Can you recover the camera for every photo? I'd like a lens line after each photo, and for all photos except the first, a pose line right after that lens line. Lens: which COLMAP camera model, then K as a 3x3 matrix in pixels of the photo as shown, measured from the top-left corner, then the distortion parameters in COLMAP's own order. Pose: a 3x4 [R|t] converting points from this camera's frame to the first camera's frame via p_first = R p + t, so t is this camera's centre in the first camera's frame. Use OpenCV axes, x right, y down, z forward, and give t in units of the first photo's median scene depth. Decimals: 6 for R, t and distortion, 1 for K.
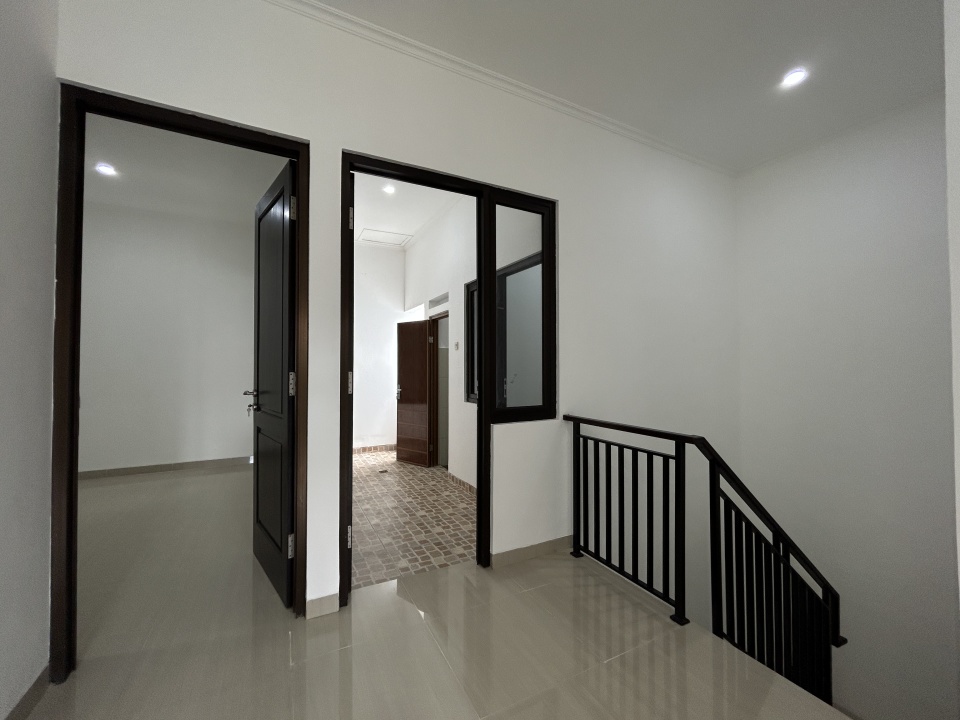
lens RADIAL K [[390.7, 0, 478.3], [0, 390.7, 358.2], [0, 0, 1]] dist [0.000389, 0.000672]
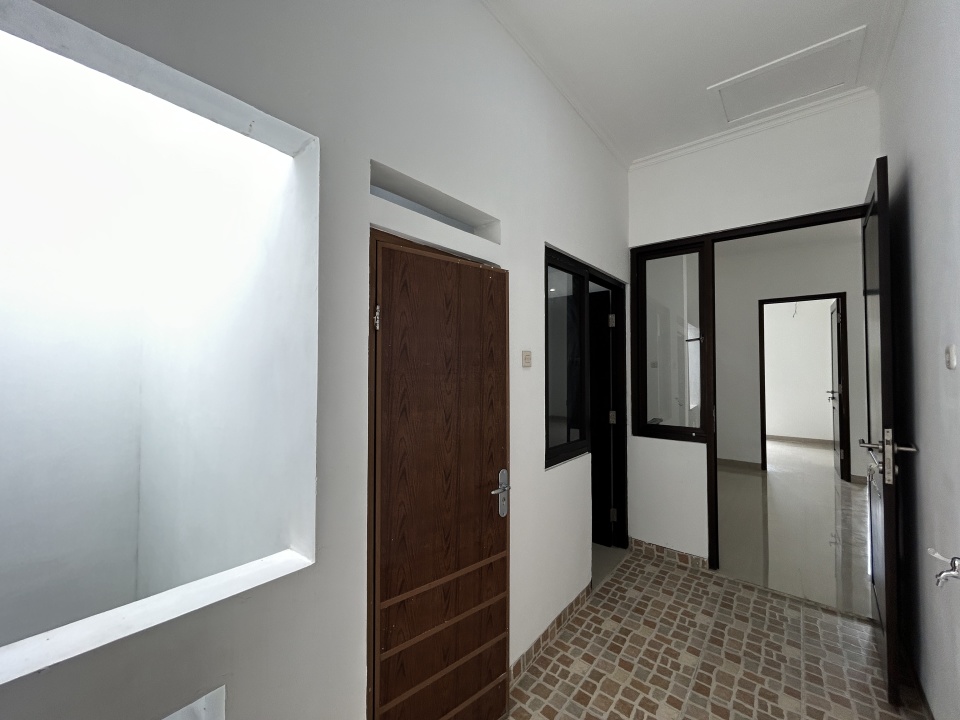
lens RADIAL K [[405.4, 0, 481.7], [0, 405.4, 356.0], [0, 0, 1]] dist [0.046495, 0.000010]
pose [[-0.427397, 0.034848, 0.903392, -0.747773], [-0.013063, 0.998914, -0.044714, -0.020087], [-0.903970, -0.030912, -0.426478, 1.971195]]
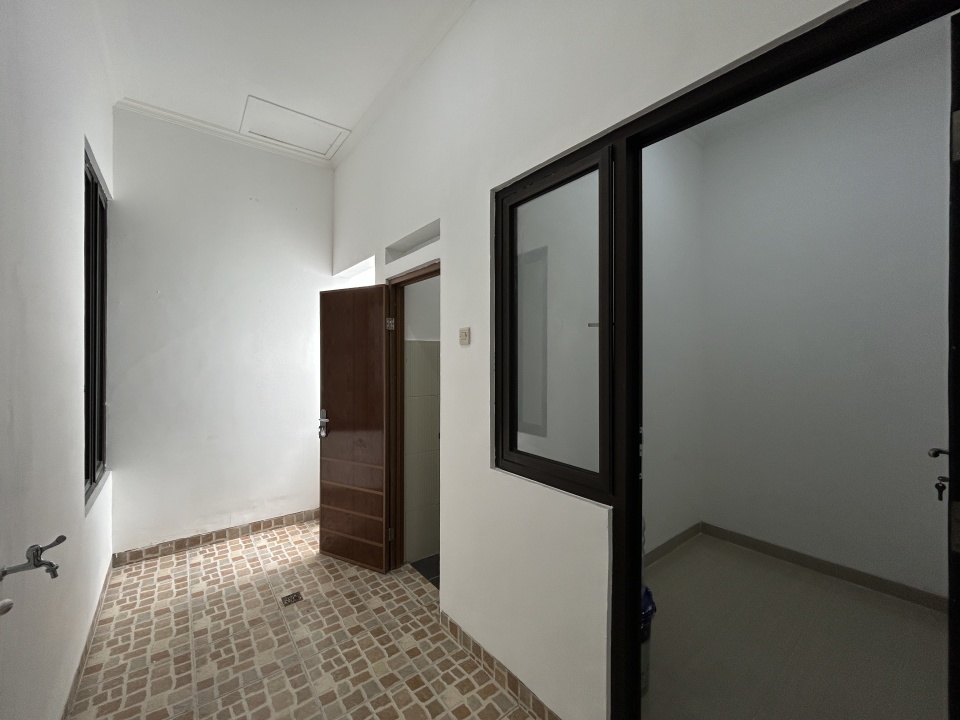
lens RADIAL K [[390.7, 0, 478.3], [0, 390.7, 358.2], [0, 0, 1]] dist [0.000389, 0.000672]
pose [[0.982539, -0.000338, 0.186059, -0.192351], [-0.003900, 0.999741, 0.022410, -0.026508], [-0.186018, -0.022744, 0.982283, 0.884603]]
